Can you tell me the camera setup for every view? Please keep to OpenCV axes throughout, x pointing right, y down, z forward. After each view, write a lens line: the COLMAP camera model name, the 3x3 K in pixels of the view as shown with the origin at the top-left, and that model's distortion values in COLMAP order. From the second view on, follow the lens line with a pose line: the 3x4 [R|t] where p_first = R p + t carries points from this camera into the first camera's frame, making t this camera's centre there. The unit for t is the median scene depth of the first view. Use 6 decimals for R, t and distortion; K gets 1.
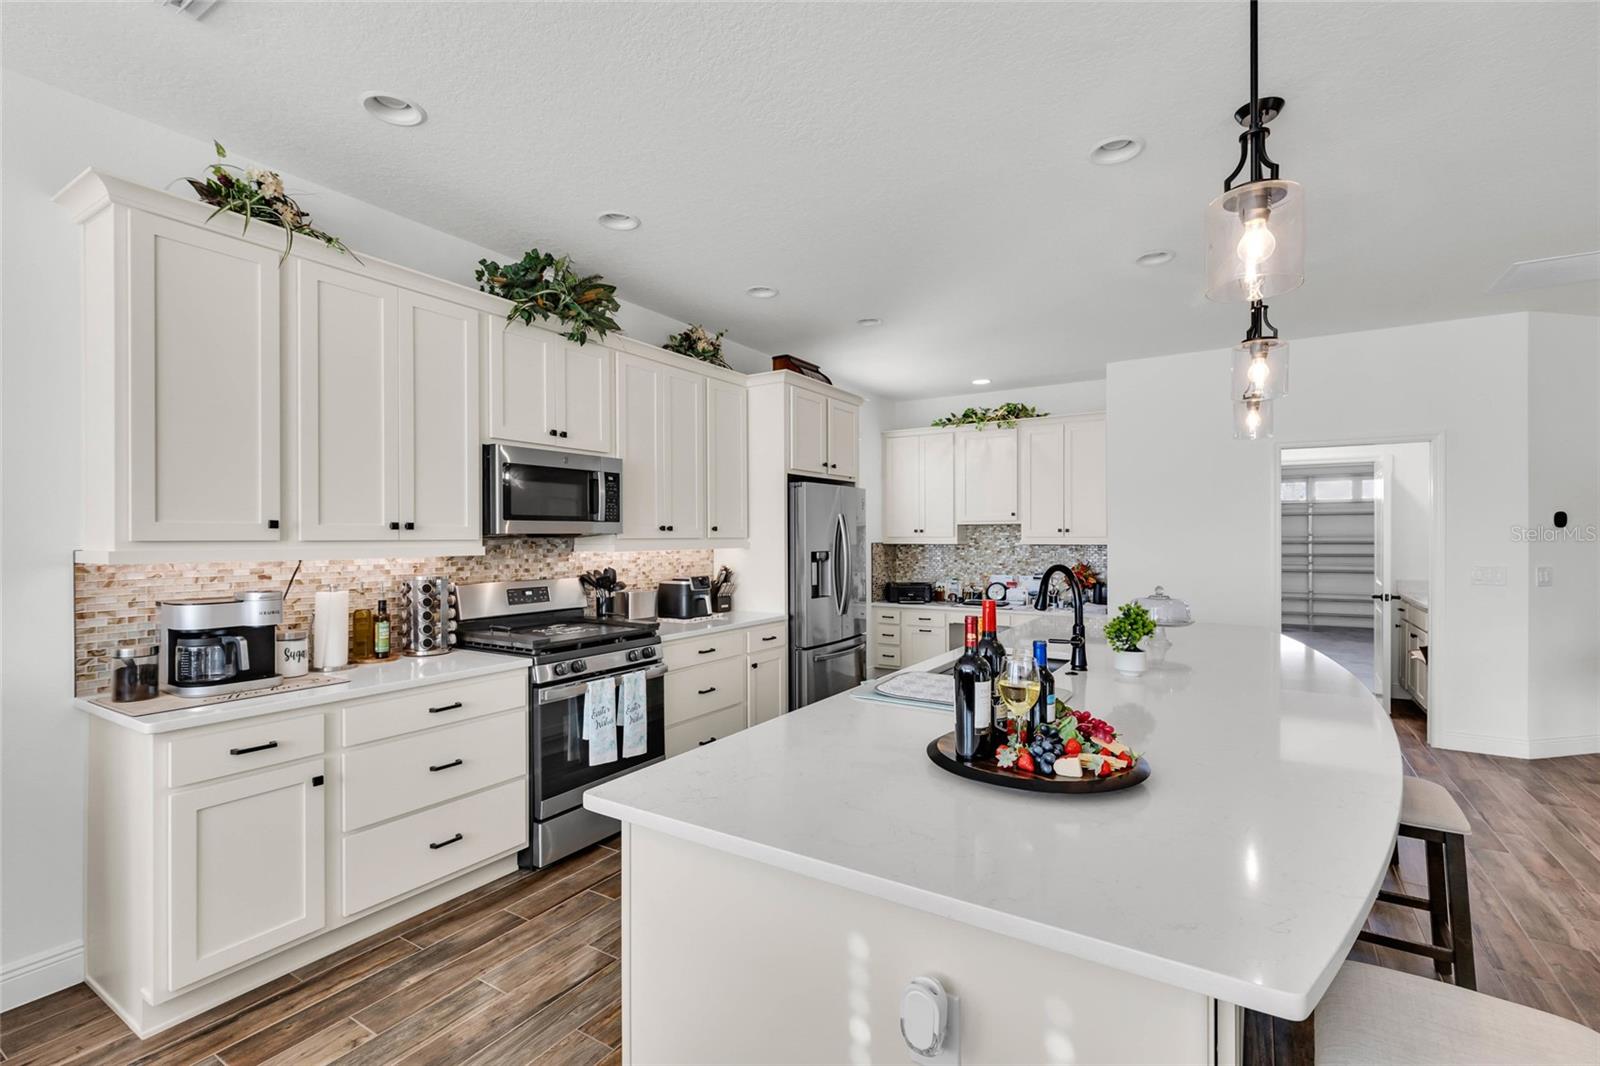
lens RADIAL K [[715.2, 0, 801.6], [0, 715.2, 540.3], [0, 0, 1]] dist [0.001263, 0.000431]
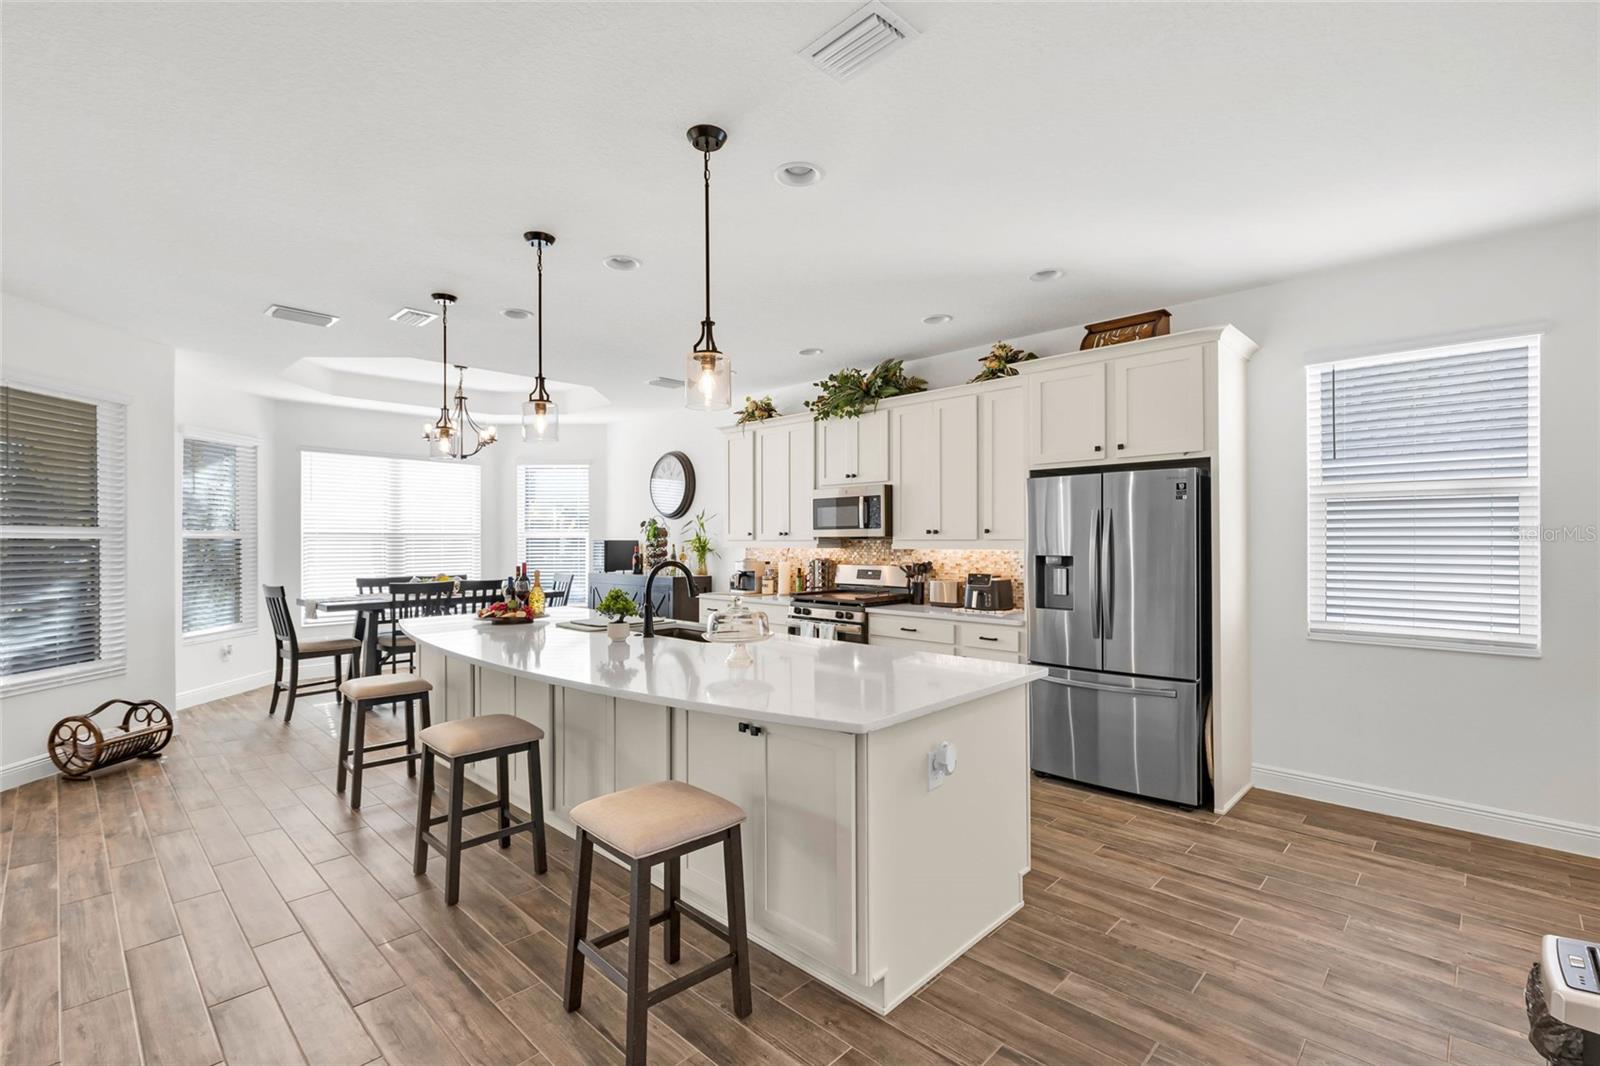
lens RADIAL K [[715.2, 0, 801.6], [0, 715.2, 540.3], [0, 0, 1]] dist [0.001263, 0.000431]
pose [[-0.198291, 0.003507, -0.980137, 1.027643], [-0.003178, 0.999986, 0.004221, -0.005931], [0.980138, 0.003952, -0.198278, 0.965503]]
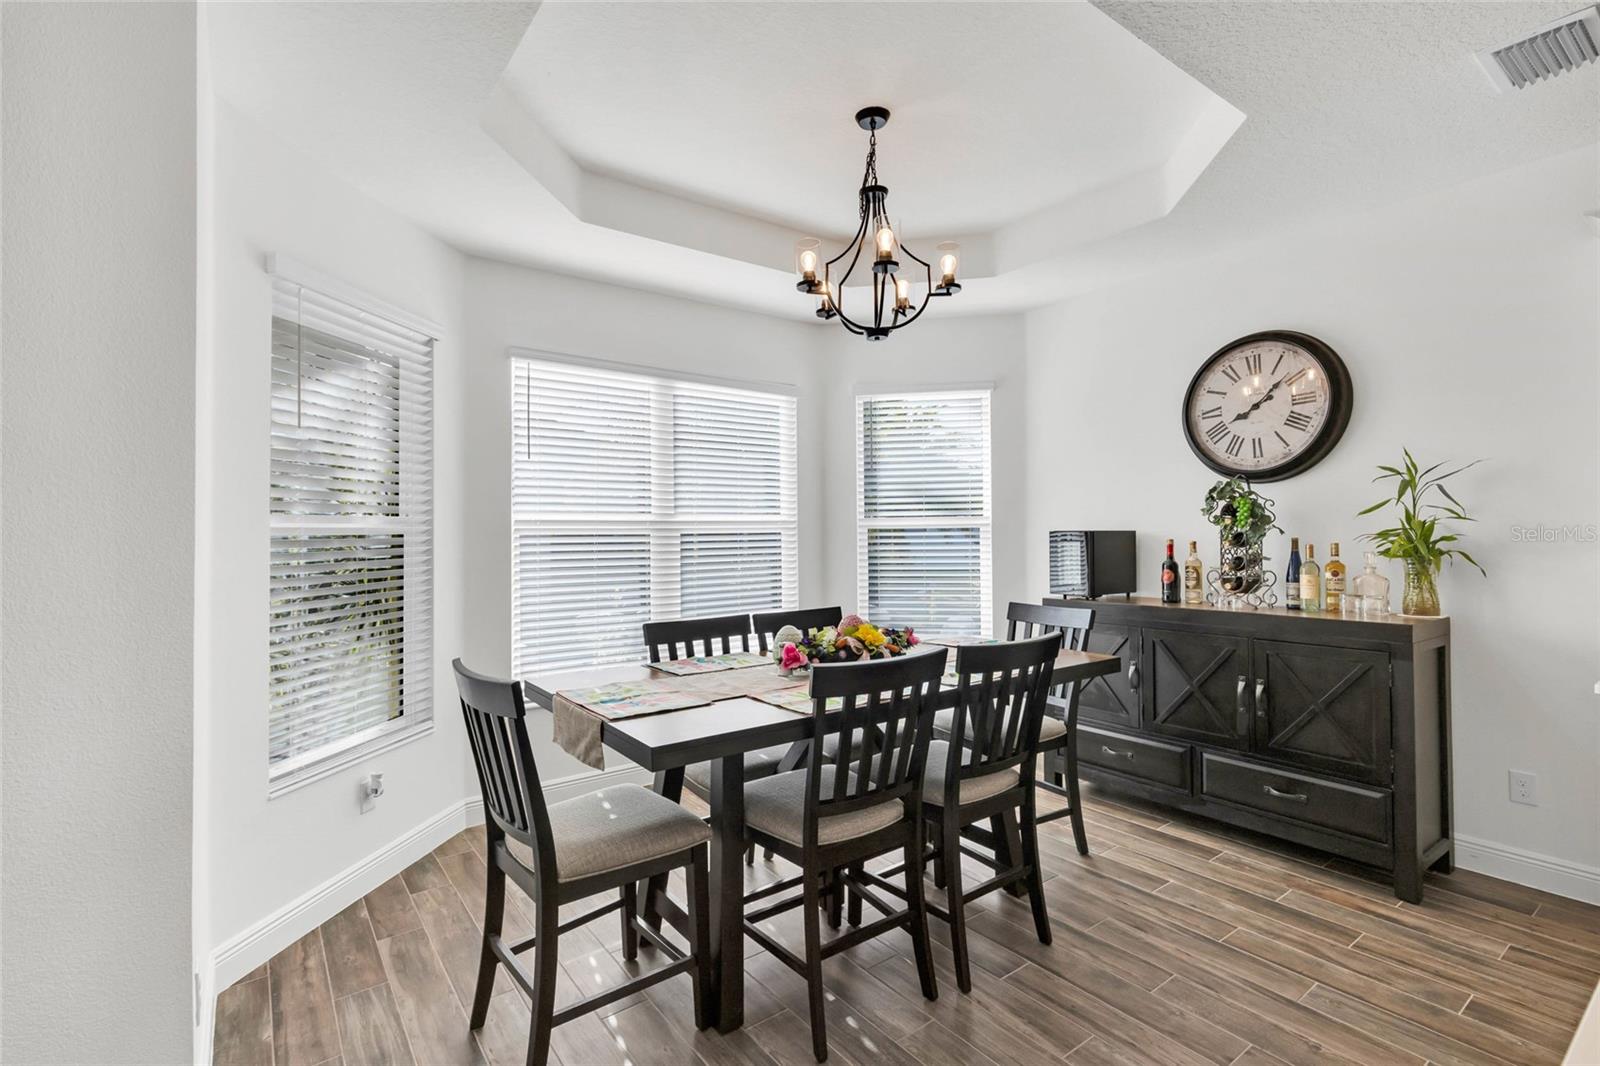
lens RADIAL K [[736.0, 0, 808.6], [0, 736.0, 530.3], [0, 0, 1]] dist [0.019476, -0.000141]
pose [[-0.356133, 0.001586, -0.934434, 0.293766], [0.005928, 0.999982, -0.000562, 0.000895], [0.934417, -0.005739, -0.356136, 0.110820]]
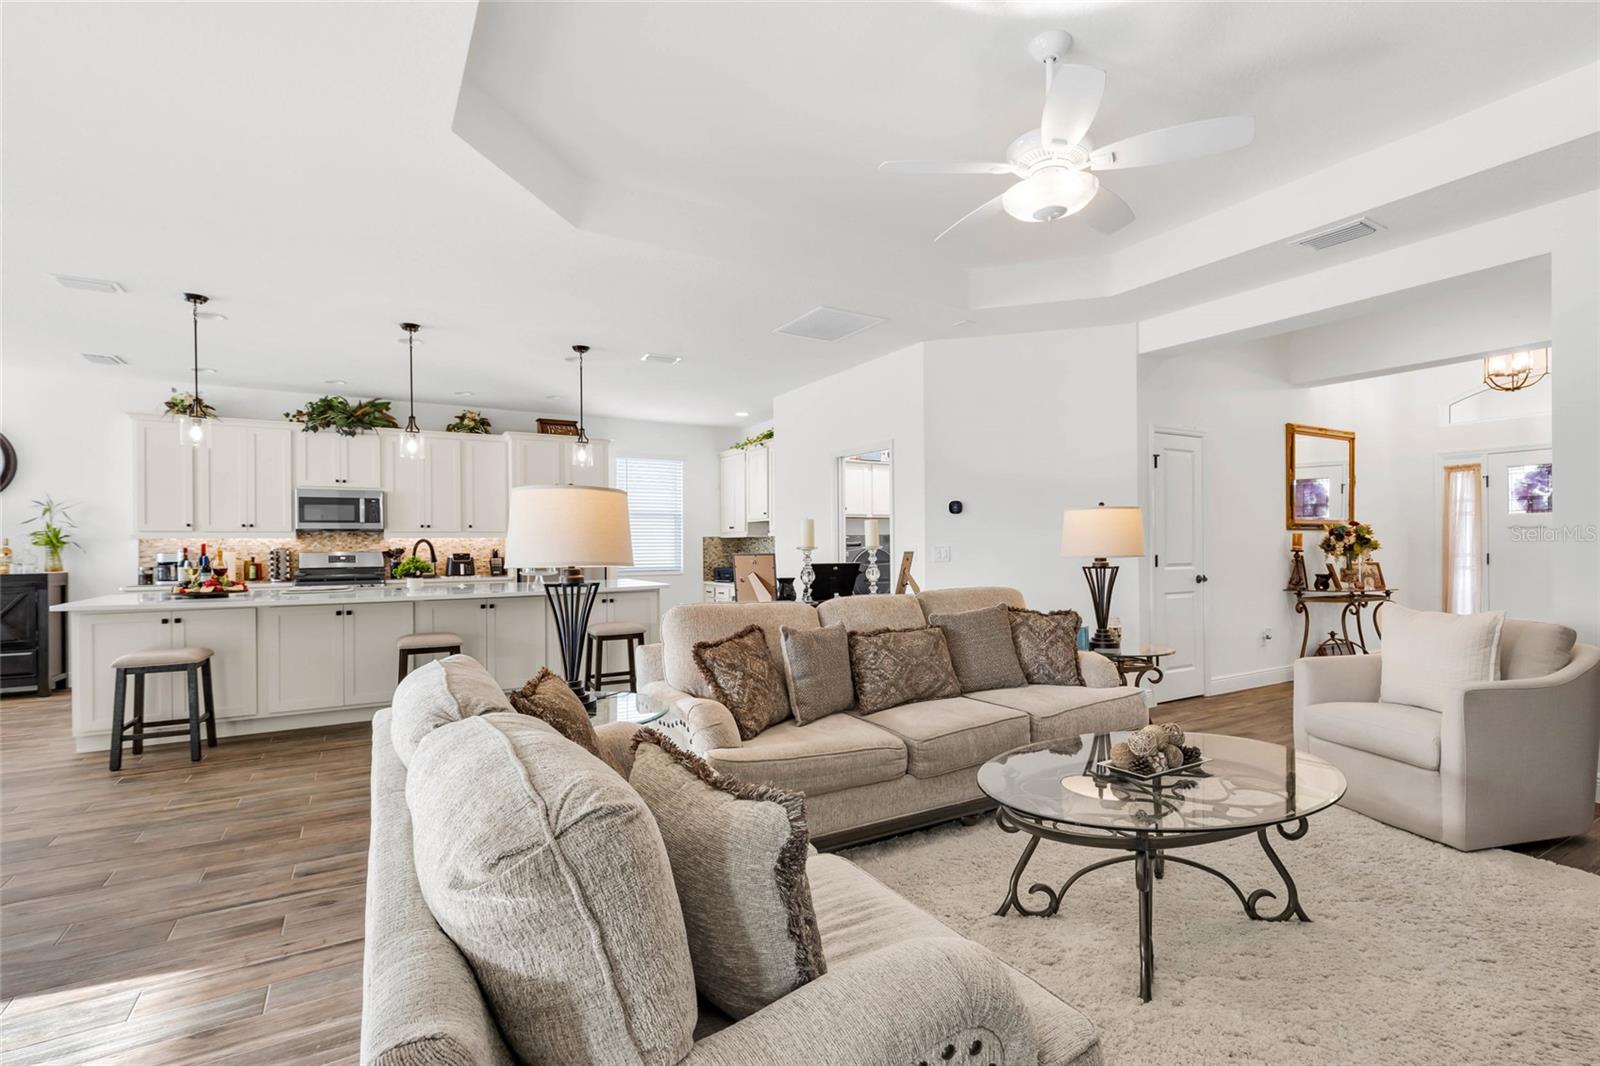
lens RADIAL K [[729.3, 0, 799.0], [0, 729.3, 546.1], [0, 0, 1]] dist [0.000140, 0.000350]
pose [[0.887818, -0.002814, -0.460187, 1.450053], [0.002042, 0.999996, -0.002175, 0.038107], [0.460191, 0.000992, 0.887819, -0.217254]]
